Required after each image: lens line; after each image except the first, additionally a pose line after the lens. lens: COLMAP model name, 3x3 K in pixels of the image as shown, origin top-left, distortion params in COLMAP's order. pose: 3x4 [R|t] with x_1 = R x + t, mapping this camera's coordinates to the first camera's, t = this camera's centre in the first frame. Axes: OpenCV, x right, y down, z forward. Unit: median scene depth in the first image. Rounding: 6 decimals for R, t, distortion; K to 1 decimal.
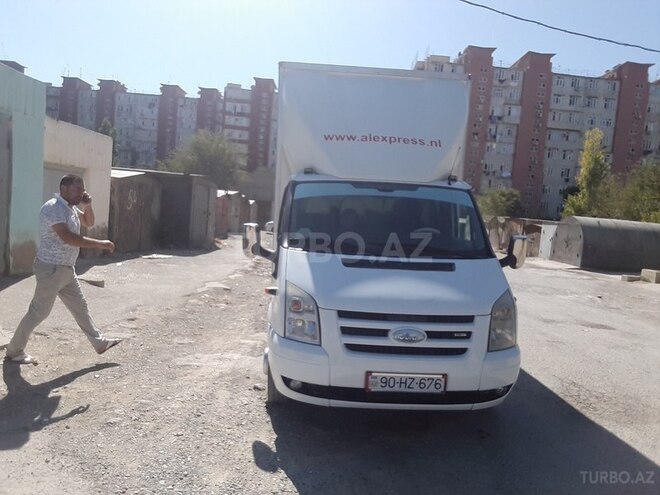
lens RADIAL K [[448.0, 0, 330.0], [0, 448.0, 247.5], [0, 0, 1]] dist [0.070417, -0.135257]
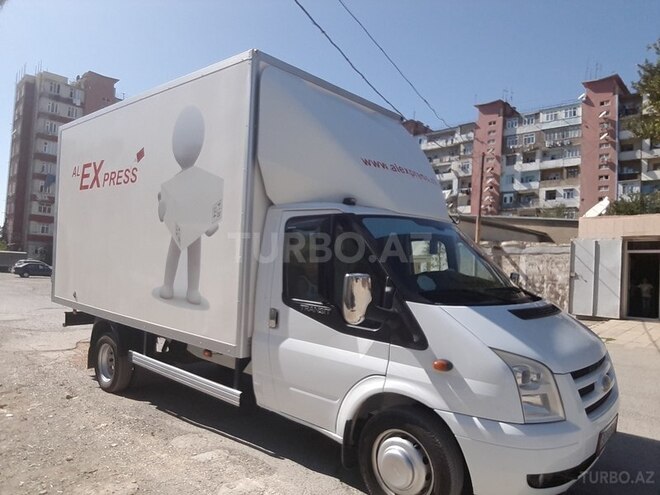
lens RADIAL K [[448.0, 0, 330.0], [0, 448.0, 247.5], [0, 0, 1]] dist [0.070417, -0.135257]
pose [[0.698366, 0.002830, 0.715735, -0.816255], [0.052173, 0.997131, -0.054850, -0.063344], [-0.713836, 0.075647, 0.696215, 0.645188]]
